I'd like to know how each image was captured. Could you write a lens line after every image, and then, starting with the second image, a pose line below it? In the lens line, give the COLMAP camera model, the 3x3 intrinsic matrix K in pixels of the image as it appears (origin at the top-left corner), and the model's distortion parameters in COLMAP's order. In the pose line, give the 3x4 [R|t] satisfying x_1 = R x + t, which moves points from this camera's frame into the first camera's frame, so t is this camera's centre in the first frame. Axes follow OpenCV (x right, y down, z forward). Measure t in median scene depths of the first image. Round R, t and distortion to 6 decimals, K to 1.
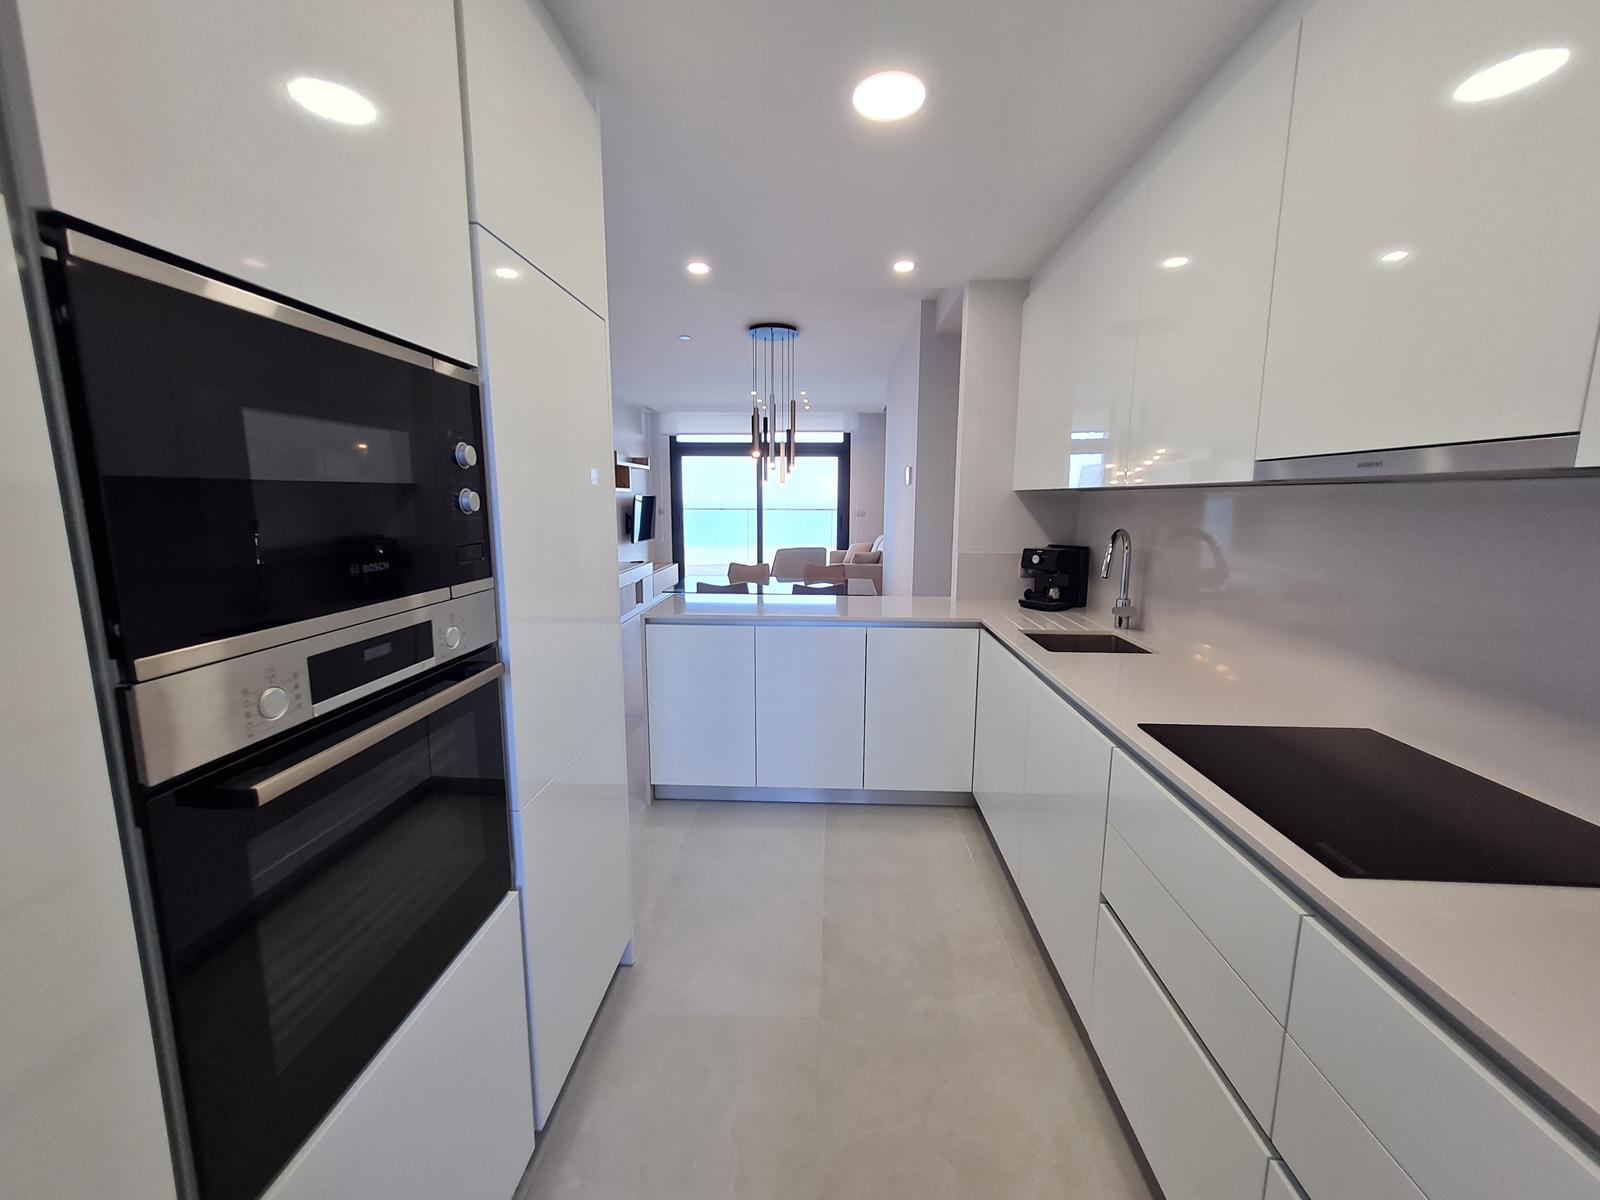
lens RADIAL K [[628.1, 0, 800.8], [0, 628.1, 590.9], [0, 0, 1]] dist [0.004726, -0.000474]
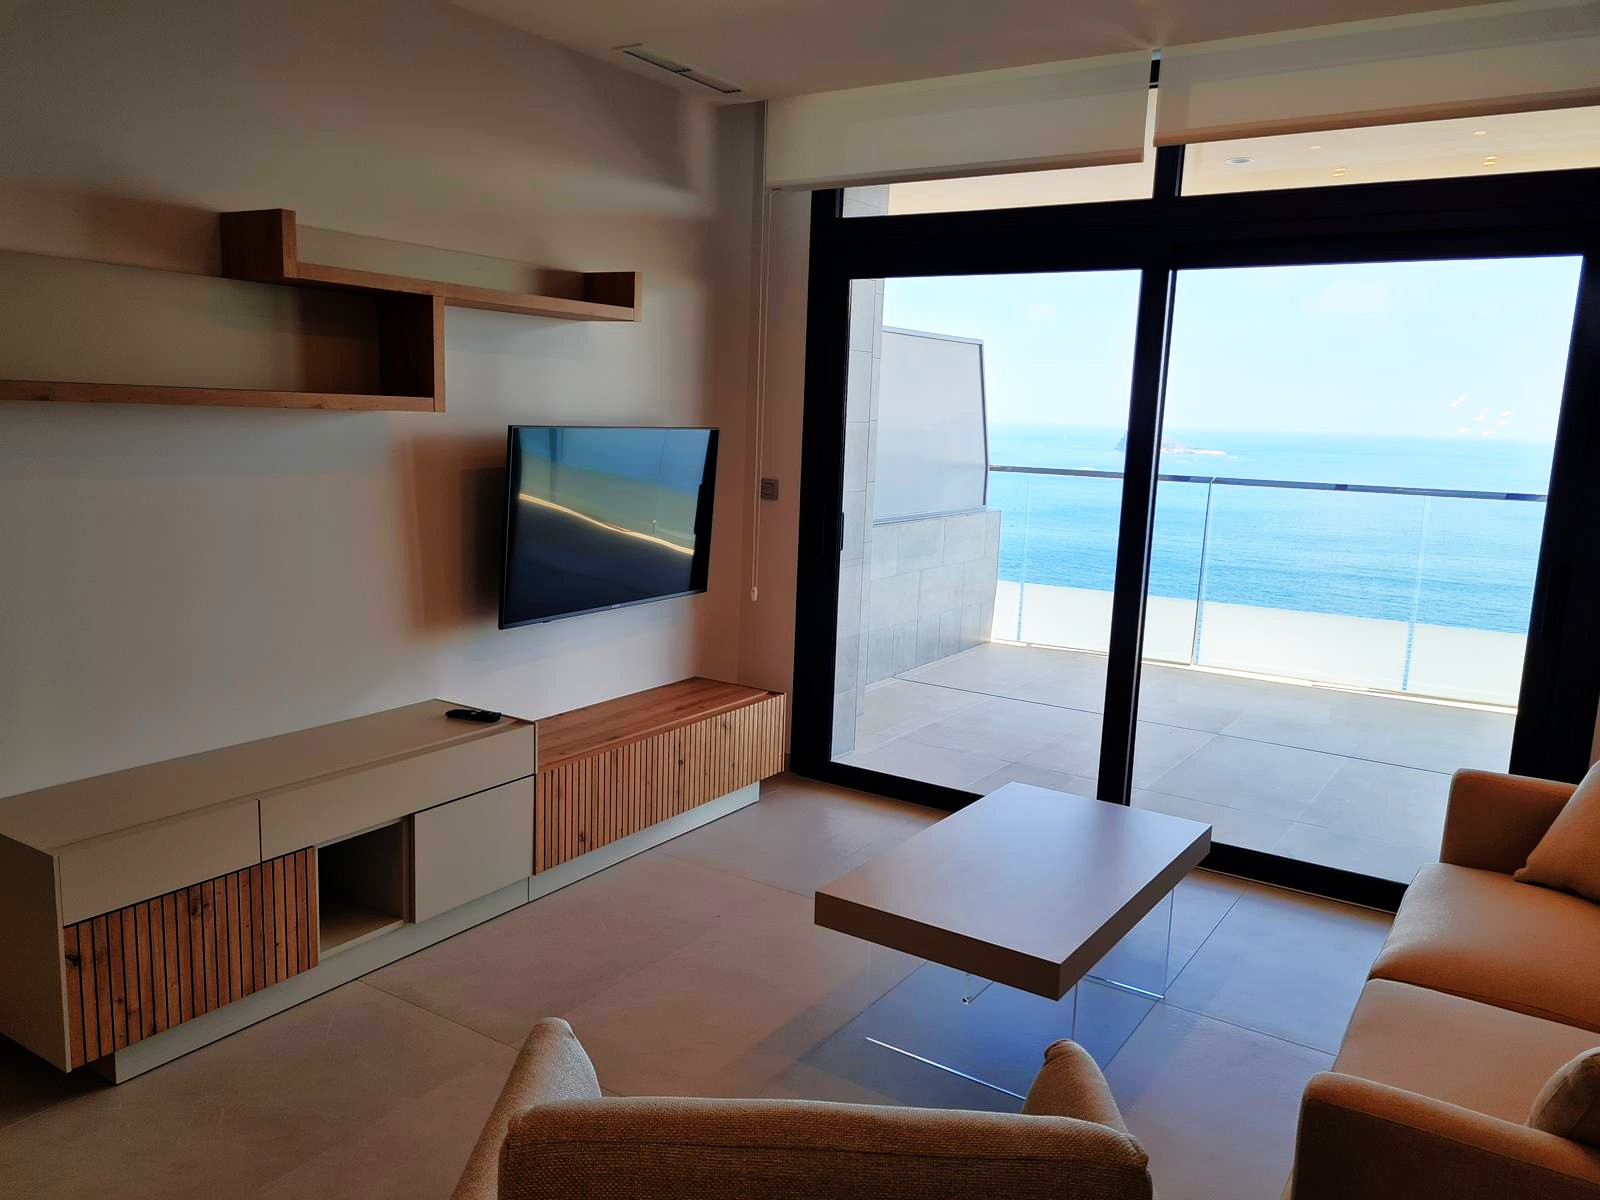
lens RADIAL K [[1203.7, 0, 790.3], [0, 1203.7, 622.4], [0, 0, 1]] dist [0.027278, -0.014987]
pose [[0.859518, 0.110790, -0.498954, 0.050541], [-0.101642, 0.993777, 0.045570, -0.101145], [0.500897, 0.011547, 0.865430, 0.607233]]
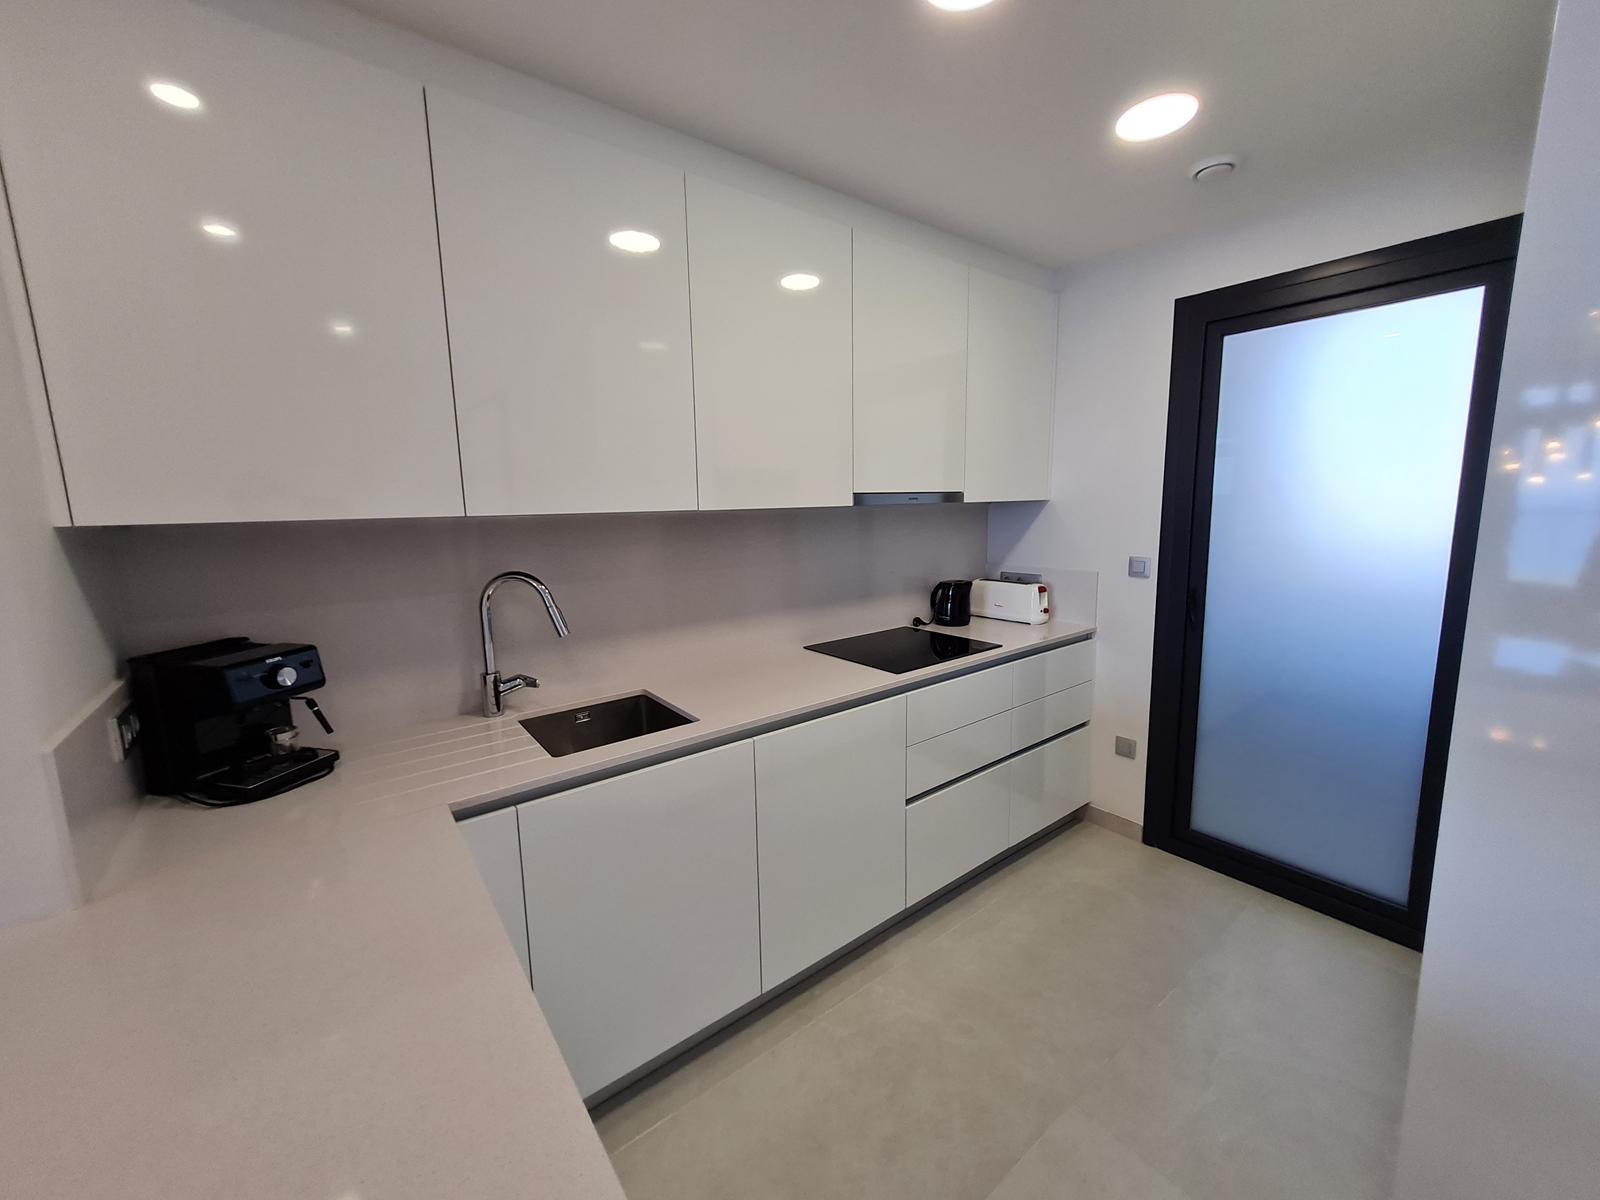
lens RADIAL K [[628.1, 0, 806.7], [0, 628.1, 591.2], [0, 0, 1]] dist [0.004726, -0.000474]
pose [[-0.656387, -0.104096, 0.747208, -0.061132], [0.124644, 0.961860, 0.243493, -0.055247], [-0.744056, 0.252961, -0.618378, 0.318131]]
